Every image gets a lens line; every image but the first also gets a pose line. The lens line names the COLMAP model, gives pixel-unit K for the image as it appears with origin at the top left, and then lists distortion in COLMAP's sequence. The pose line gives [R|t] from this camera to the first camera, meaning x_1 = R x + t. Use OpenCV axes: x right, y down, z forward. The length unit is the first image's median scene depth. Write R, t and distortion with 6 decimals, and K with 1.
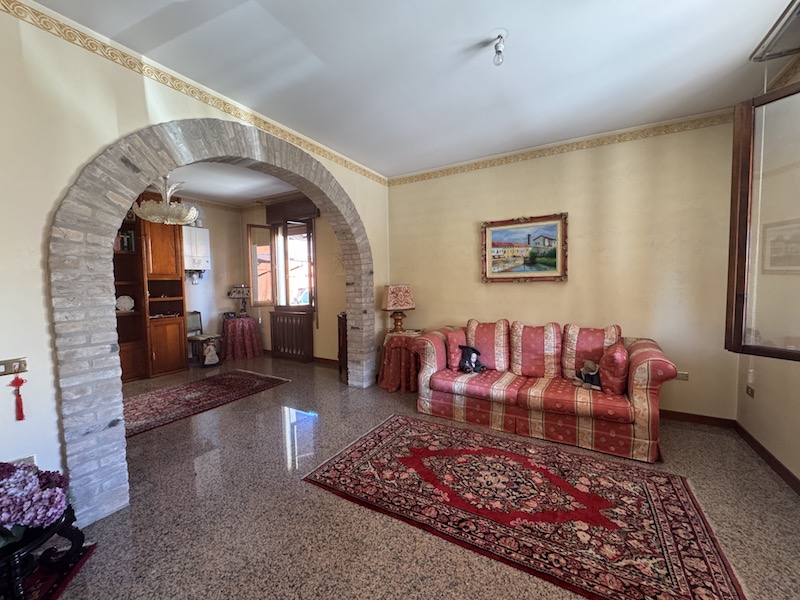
lens RADIAL K [[318.4, 0, 400.0], [0, 318.4, 300.0], [0, 0, 1]] dist [-0.003699, 0.000339]
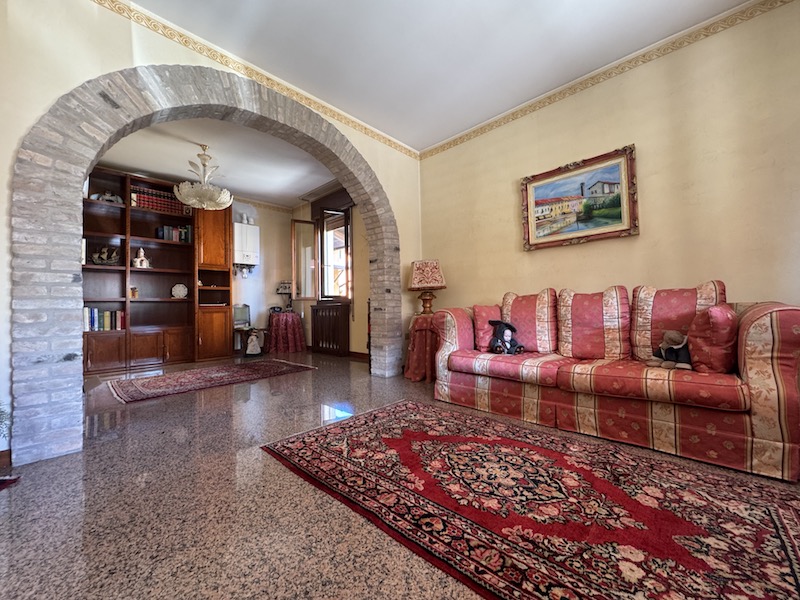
lens RADIAL K [[318.4, 0, 400.0], [0, 318.4, 300.0], [0, 0, 1]] dist [-0.003699, 0.000339]
pose [[0.972664, -0.009635, -0.232017, 0.163239], [-0.008217, 0.997085, -0.075856, 0.163118], [0.232072, 0.075689, 0.969749, 0.170876]]
